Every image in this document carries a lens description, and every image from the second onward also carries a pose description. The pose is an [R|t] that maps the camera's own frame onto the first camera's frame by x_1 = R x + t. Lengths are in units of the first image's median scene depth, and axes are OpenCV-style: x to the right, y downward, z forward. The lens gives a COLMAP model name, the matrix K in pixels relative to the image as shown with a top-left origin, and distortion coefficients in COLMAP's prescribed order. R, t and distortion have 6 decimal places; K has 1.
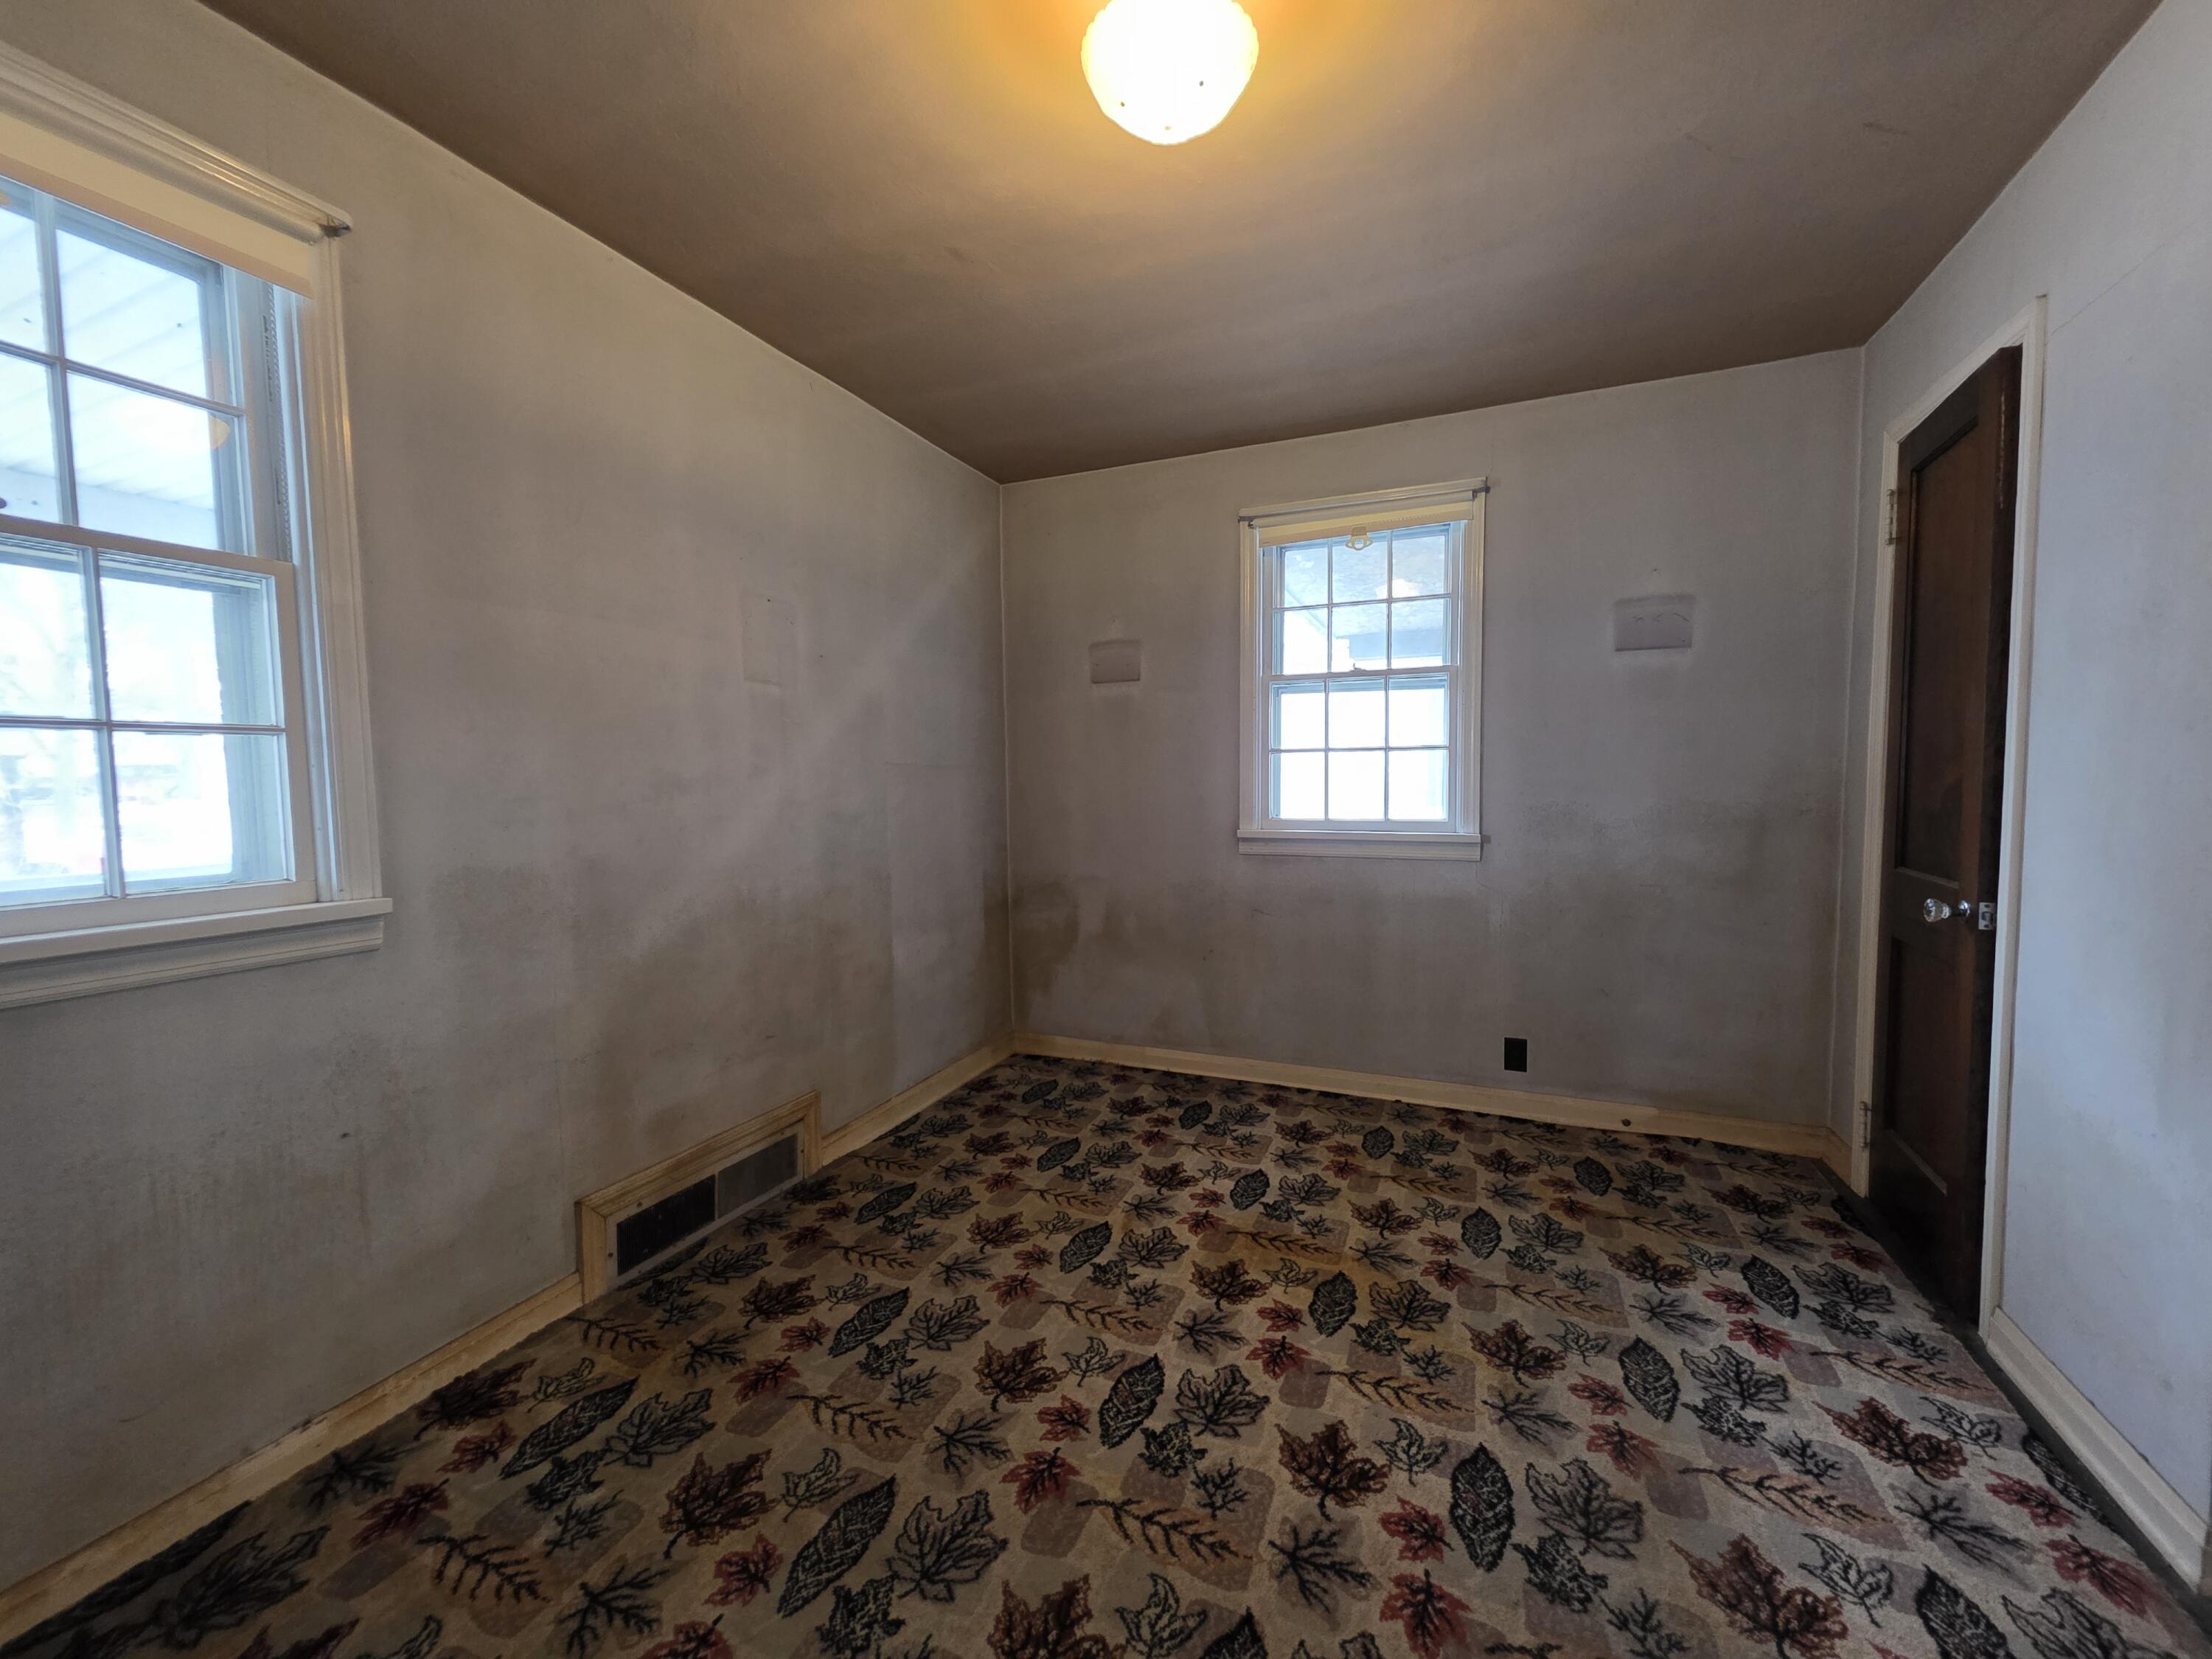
lens RADIAL K [[878.7, 0, 1101.4], [0, 878.7, 826.4], [0, 0, 1]] dist [0.003269, 0.000346]
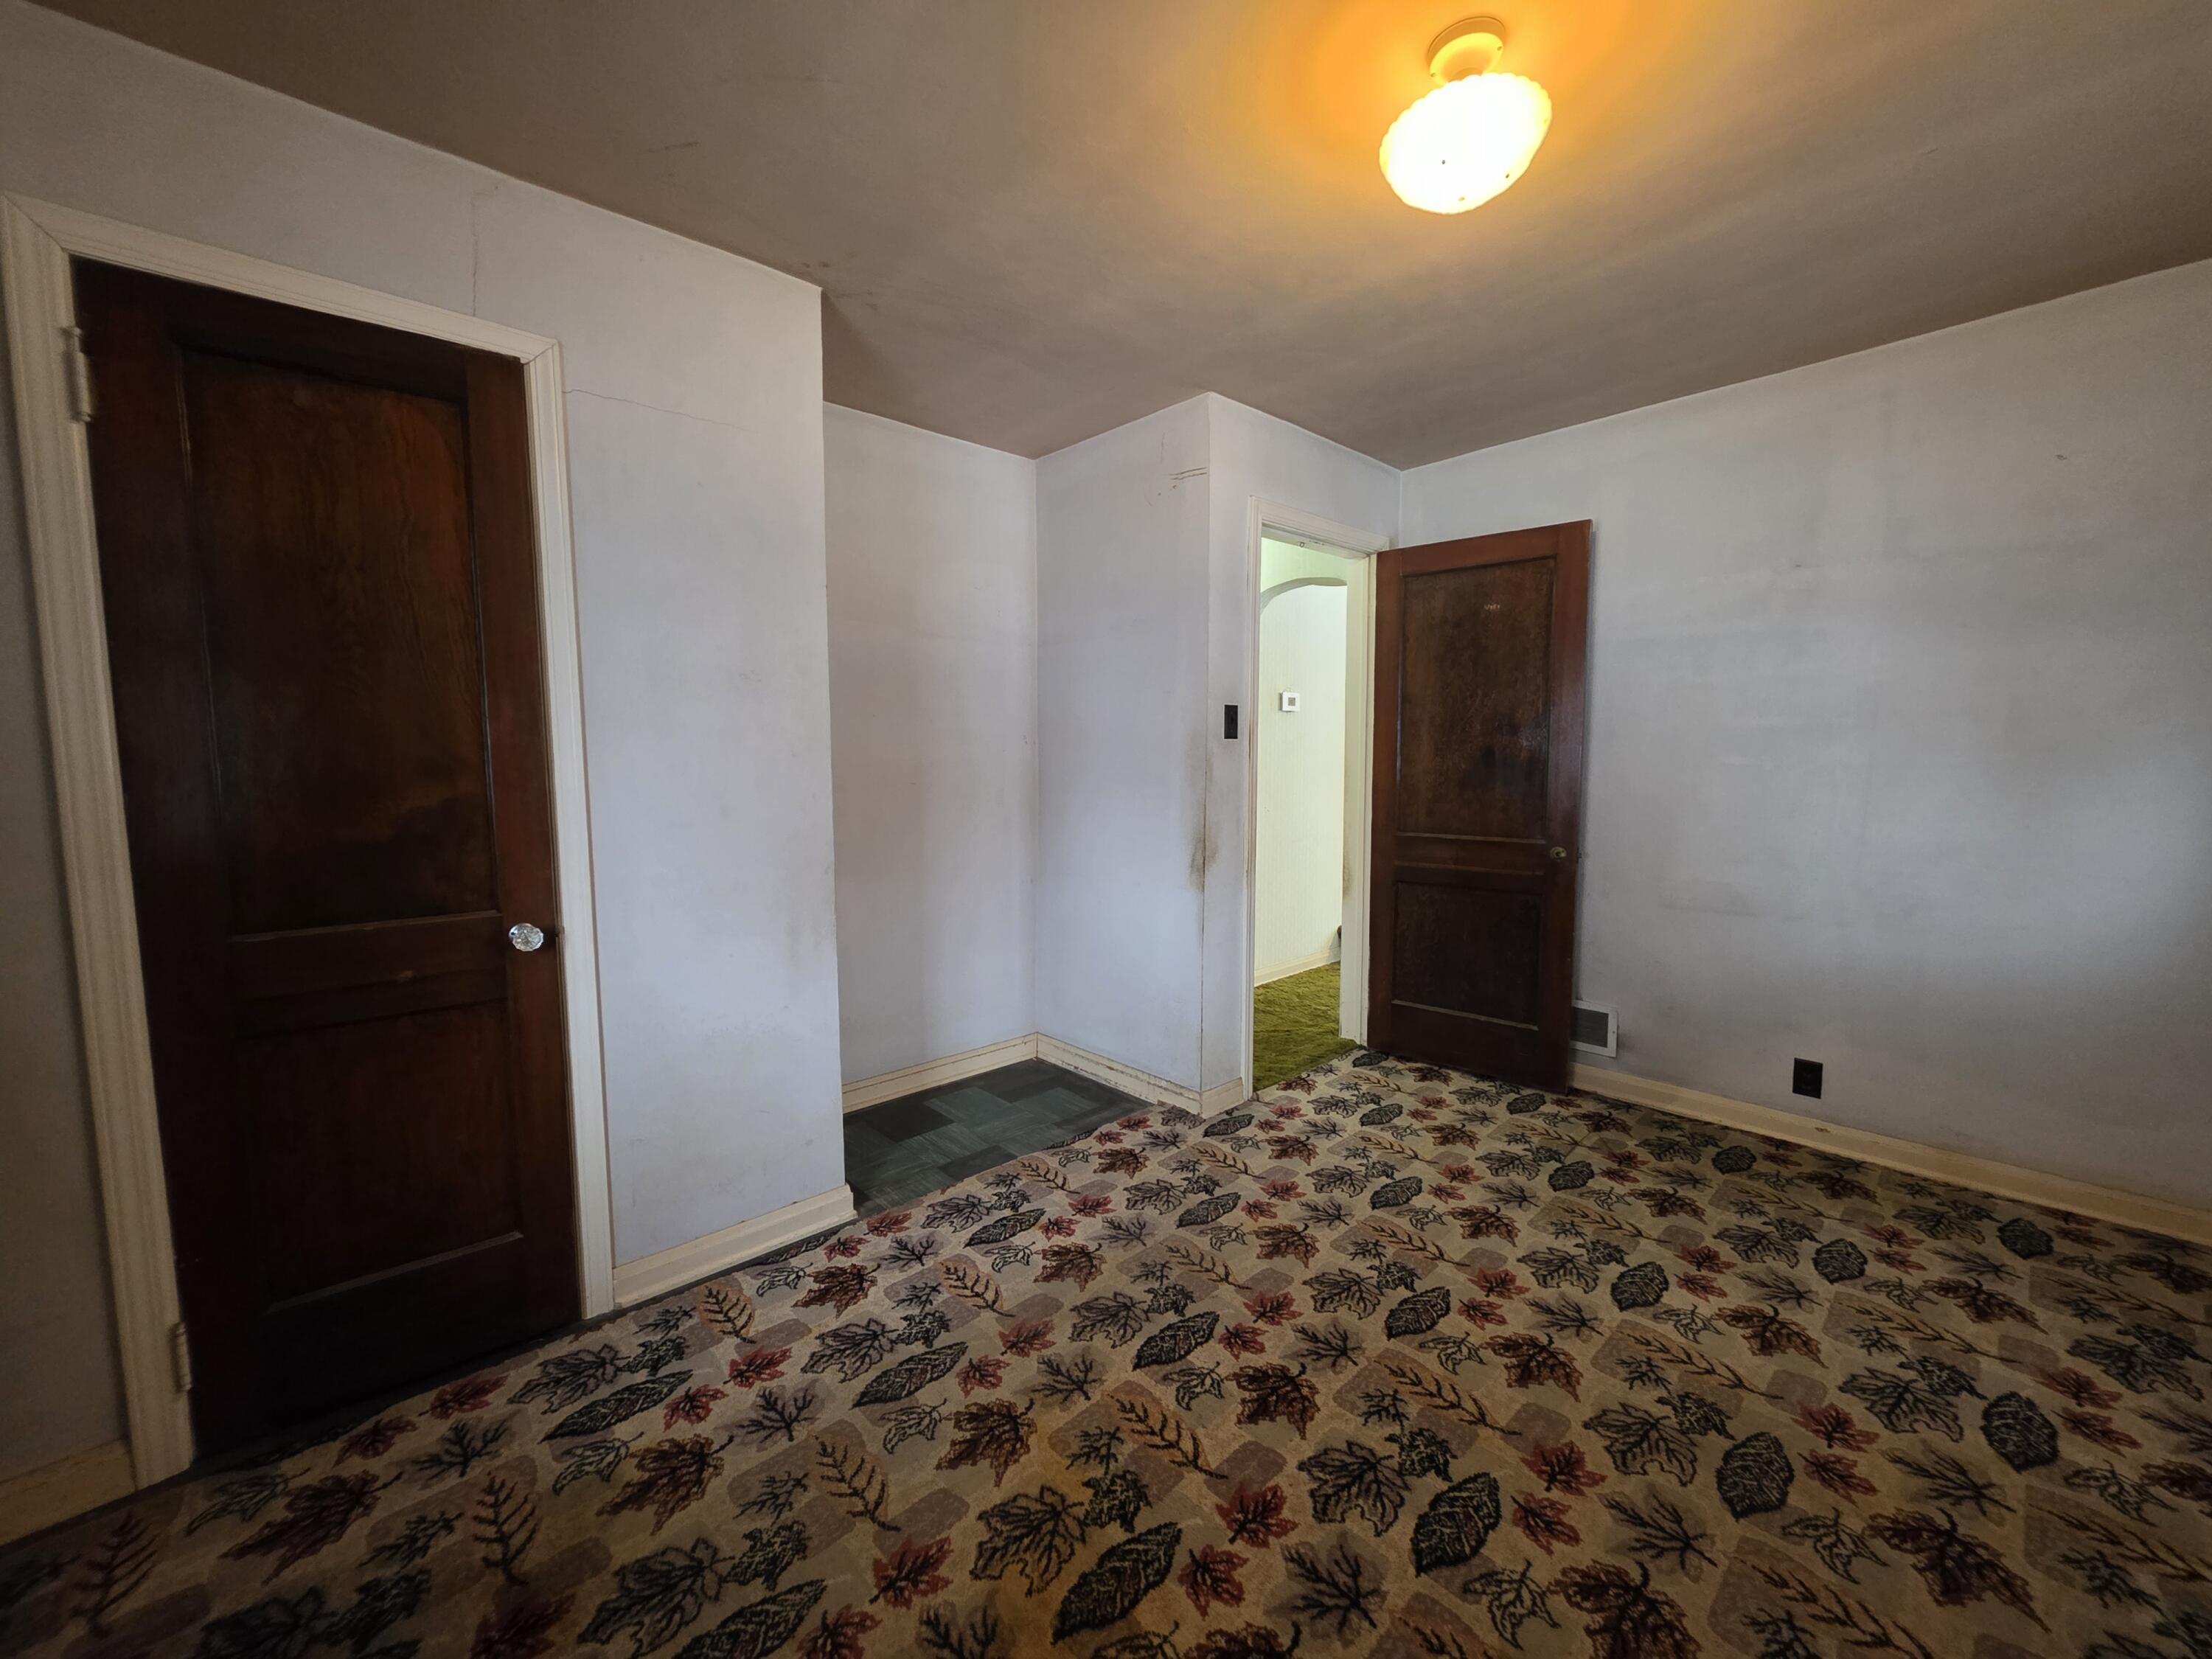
lens RADIAL K [[878.7, 0, 1101.4], [0, 878.7, 826.4], [0, 0, 1]] dist [0.003269, 0.000346]
pose [[-0.913499, -0.019203, 0.406387, 0.017530], [0.039710, 0.989908, 0.136037, -0.150034], [-0.404898, 0.140407, -0.903517, 1.880244]]
